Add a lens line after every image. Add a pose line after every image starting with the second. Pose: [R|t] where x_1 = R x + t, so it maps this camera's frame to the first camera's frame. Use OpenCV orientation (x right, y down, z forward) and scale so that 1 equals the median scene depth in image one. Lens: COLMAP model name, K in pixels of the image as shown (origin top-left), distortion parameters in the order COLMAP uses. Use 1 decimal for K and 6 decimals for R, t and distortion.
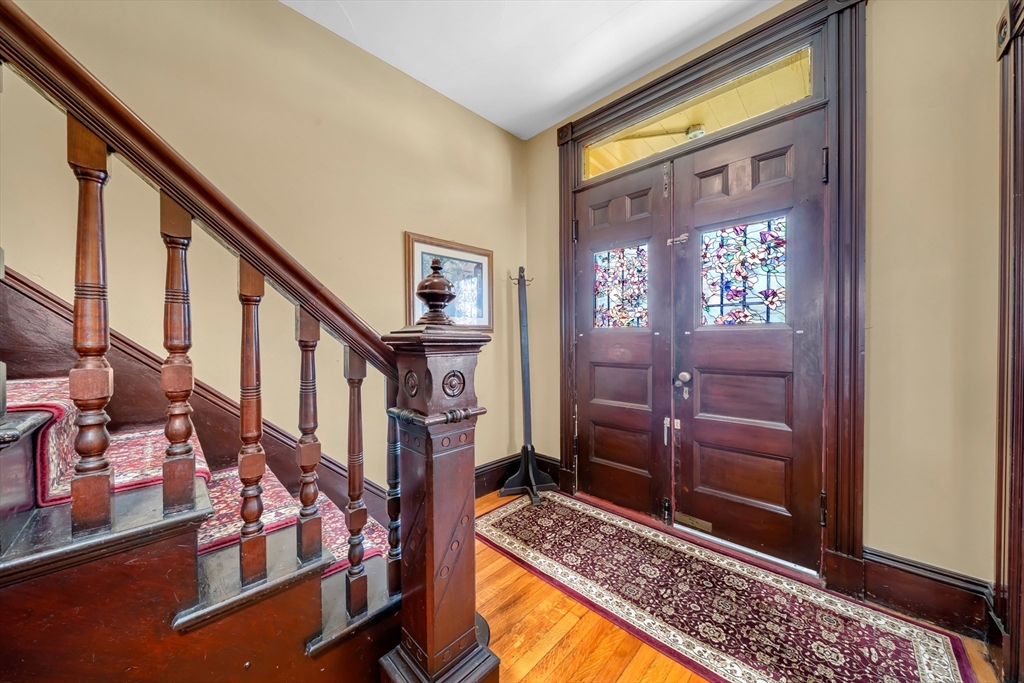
lens RADIAL K [[353.6, 0, 489.3], [0, 353.6, 343.5], [0, 0, 1]] dist [-0.001464, -0.000247]
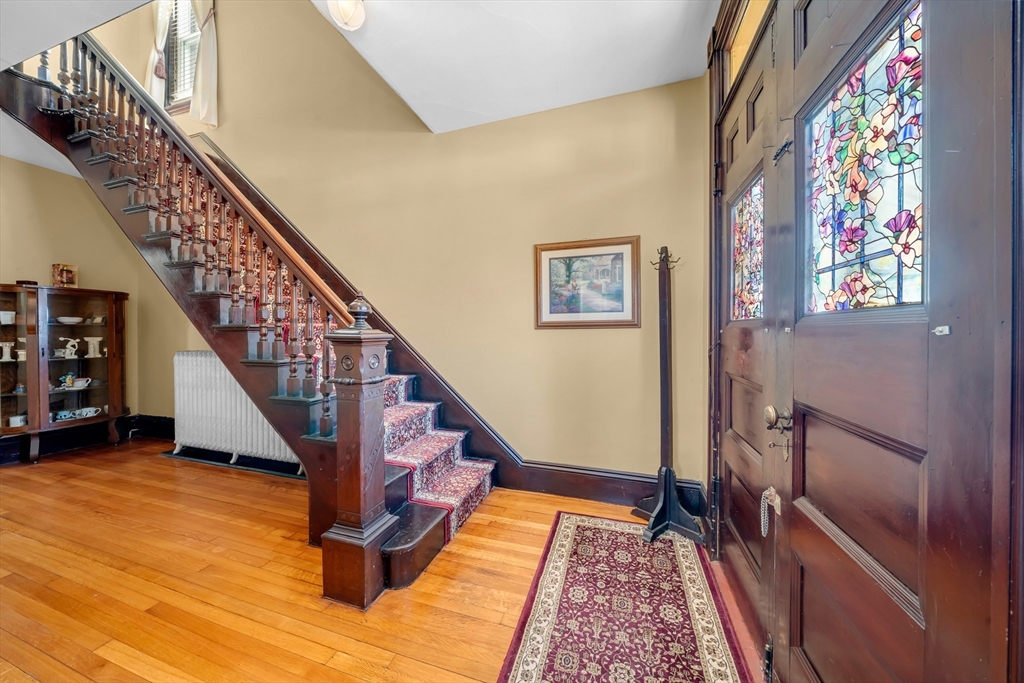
lens RADIAL K [[339.7, 0, 515.9], [0, 339.7, 332.7], [0, 0, 1]] dist [-0.000921, -0.000046]
pose [[0.472212, 0.007563, -0.881453, 0.844810], [-0.011698, 0.999929, 0.002313, -0.023454], [0.881408, 0.009219, 0.472267, 0.451002]]
